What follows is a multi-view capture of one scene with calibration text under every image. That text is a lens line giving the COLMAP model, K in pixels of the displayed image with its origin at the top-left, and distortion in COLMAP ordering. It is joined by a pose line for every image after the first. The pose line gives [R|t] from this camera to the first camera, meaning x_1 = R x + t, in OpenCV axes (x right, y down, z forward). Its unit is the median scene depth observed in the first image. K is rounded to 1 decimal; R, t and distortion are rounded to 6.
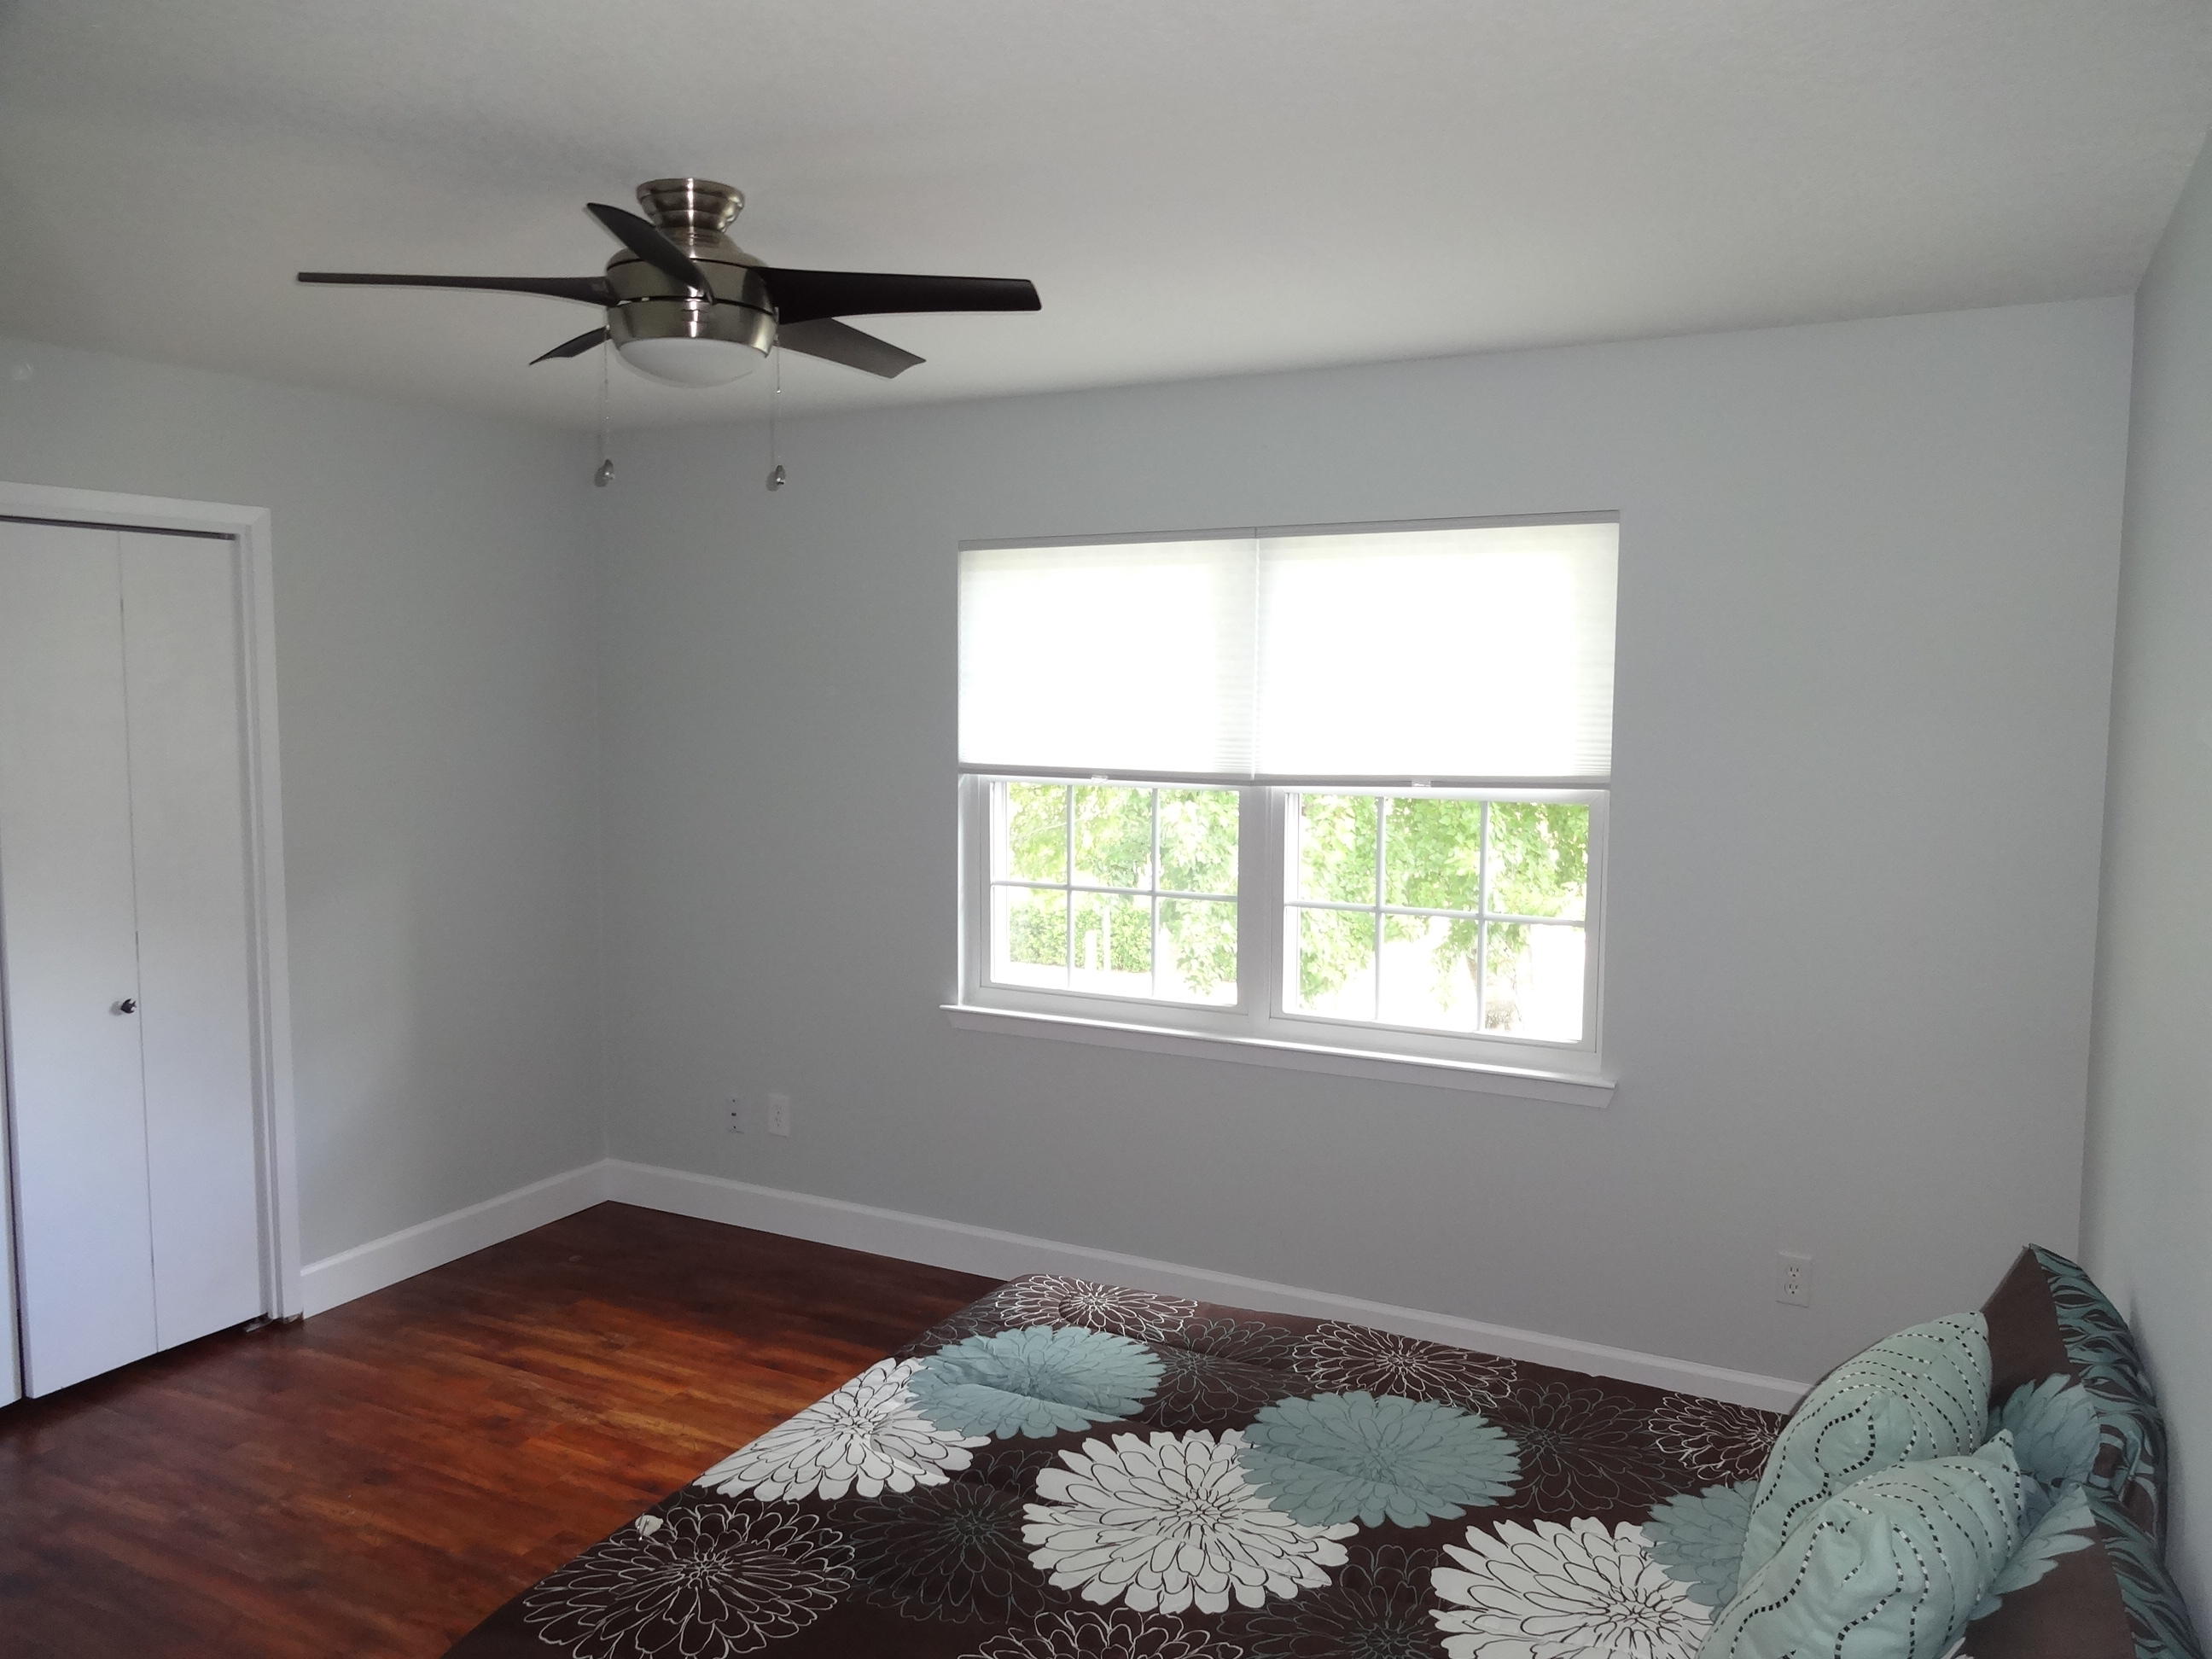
lens RADIAL K [[1646.3, 0, 1113.0], [0, 1646.3, 823.1], [0, 0, 1]] dist [-0.008357, 0.006002]
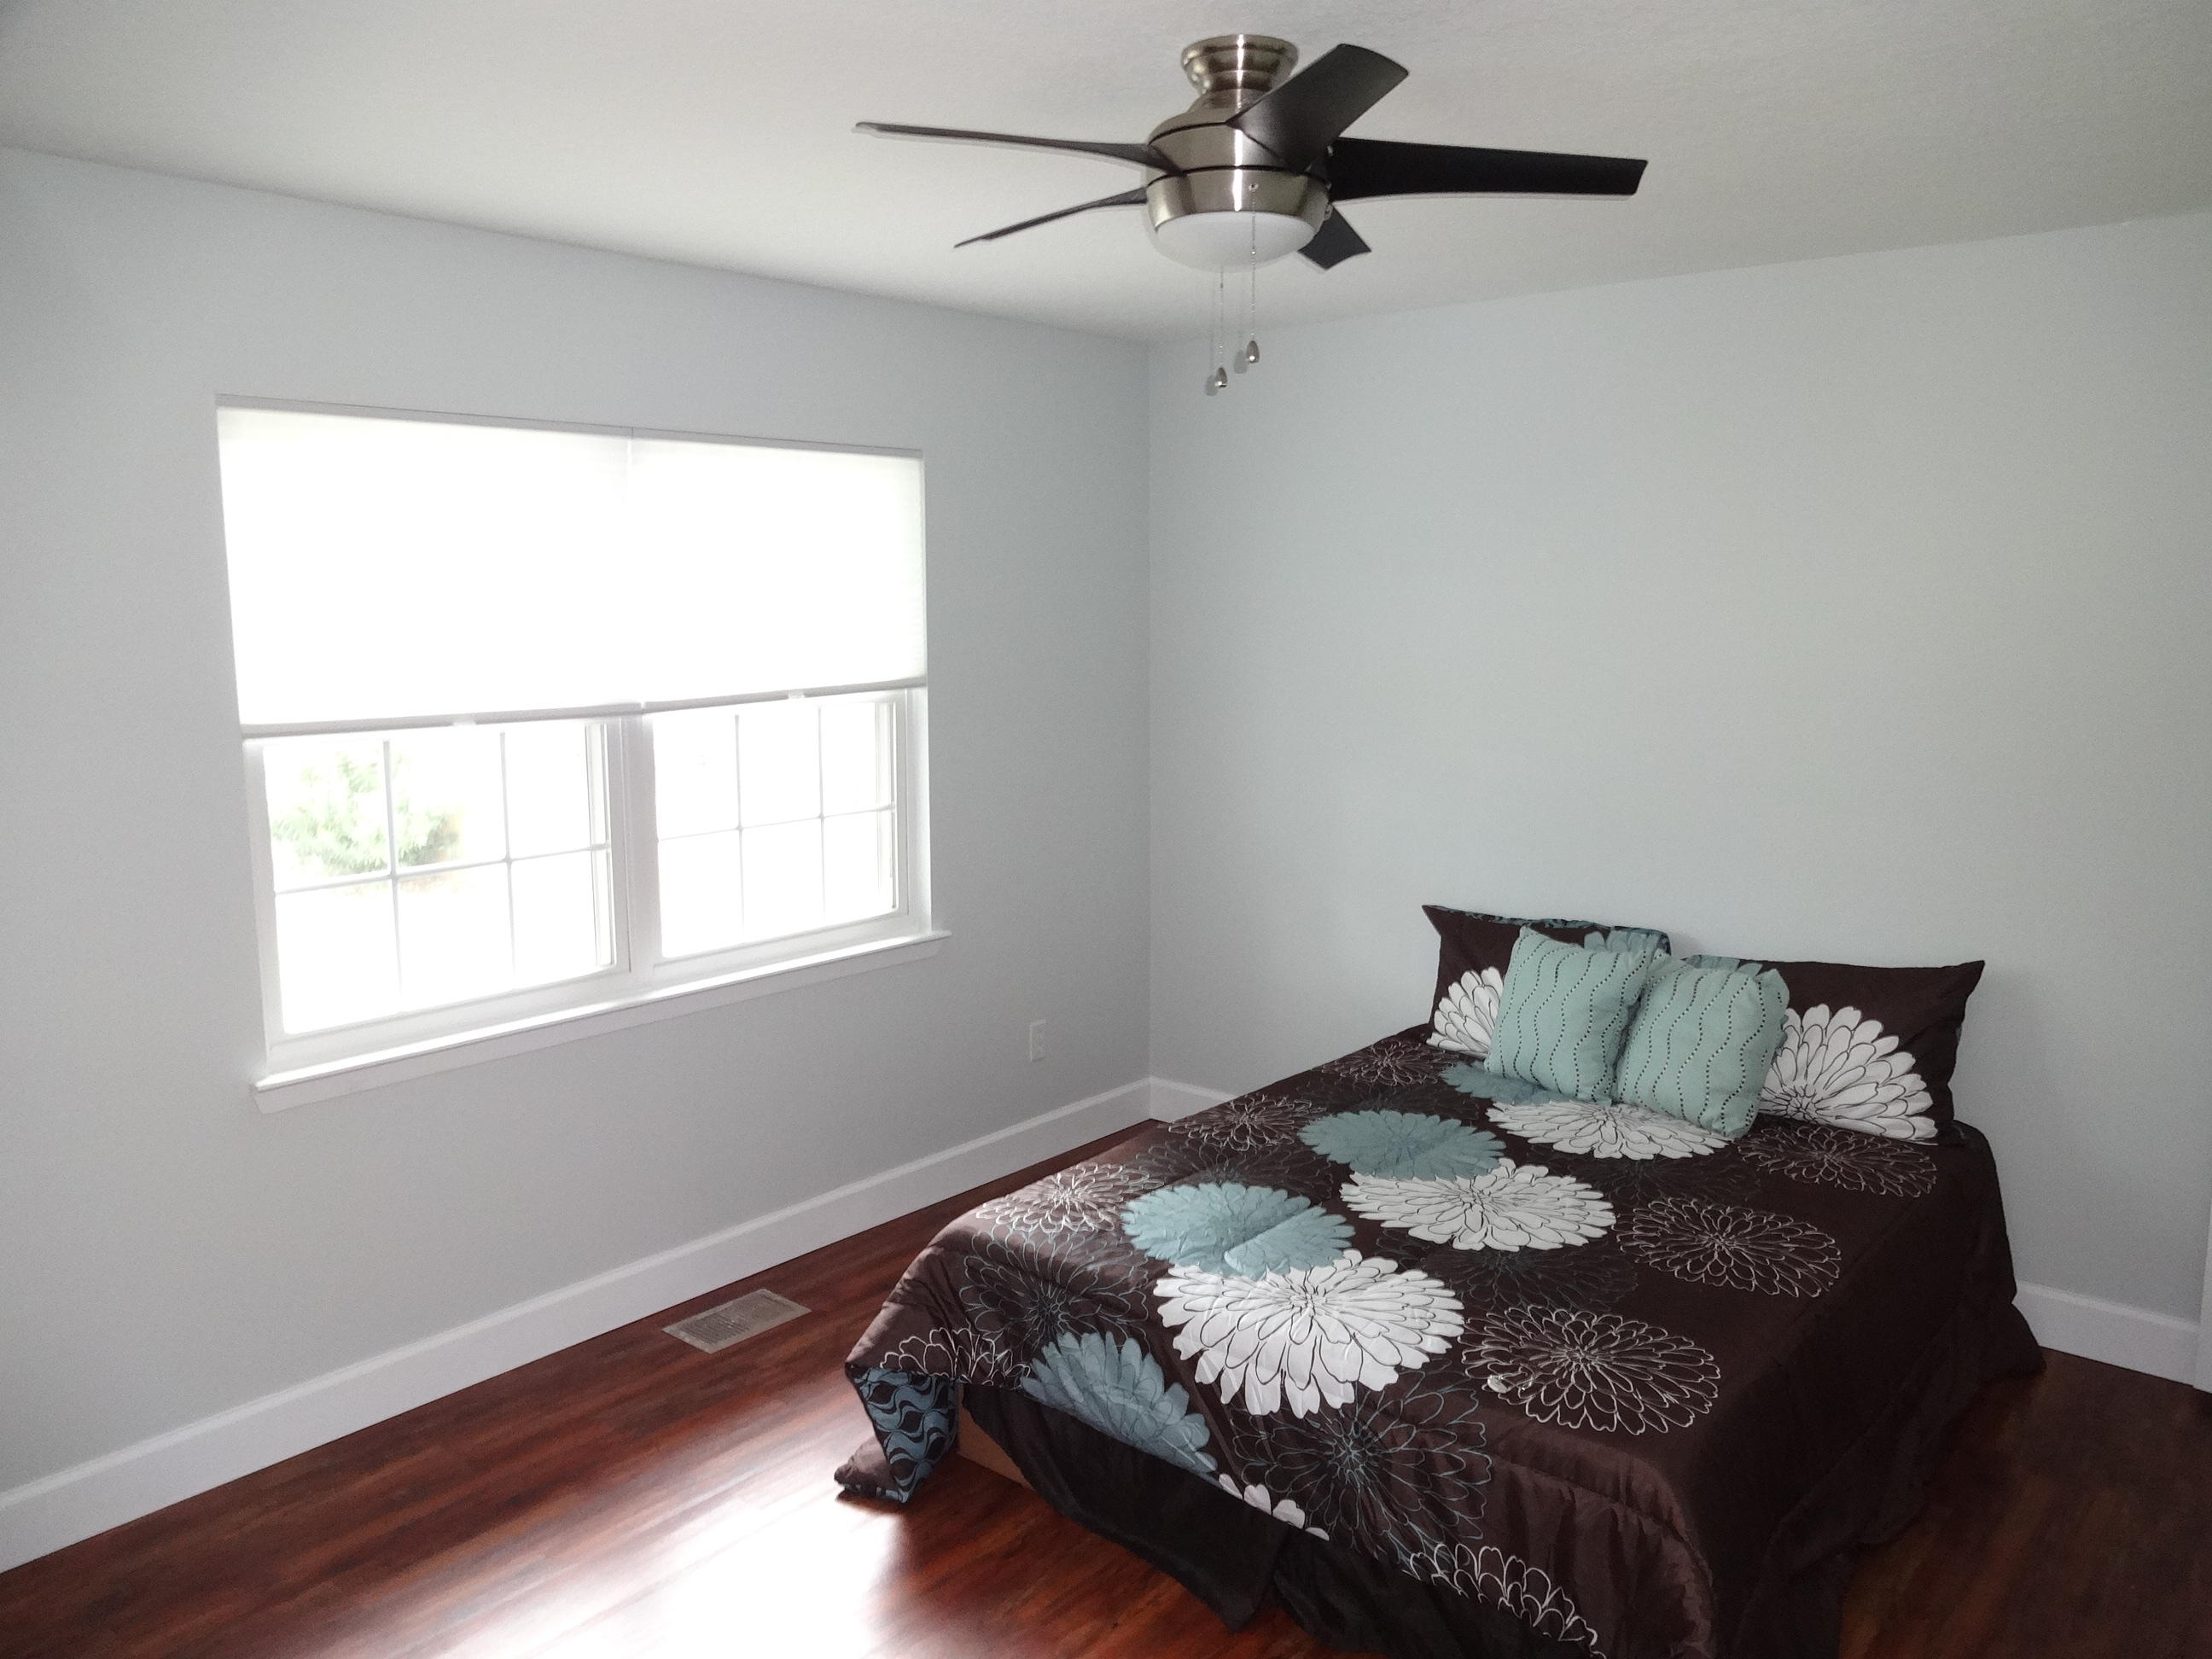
lens RADIAL K [[1649.1, 0, 1115.8], [0, 1649.1, 824.2], [0, 0, 1]] dist [0.008710, 0.005010]
pose [[0.214321, -0.139802, 0.966707, -1.109811], [0.094350, 0.988039, 0.121970, -0.074149], [-0.972196, 0.065068, 0.224947, 0.816476]]
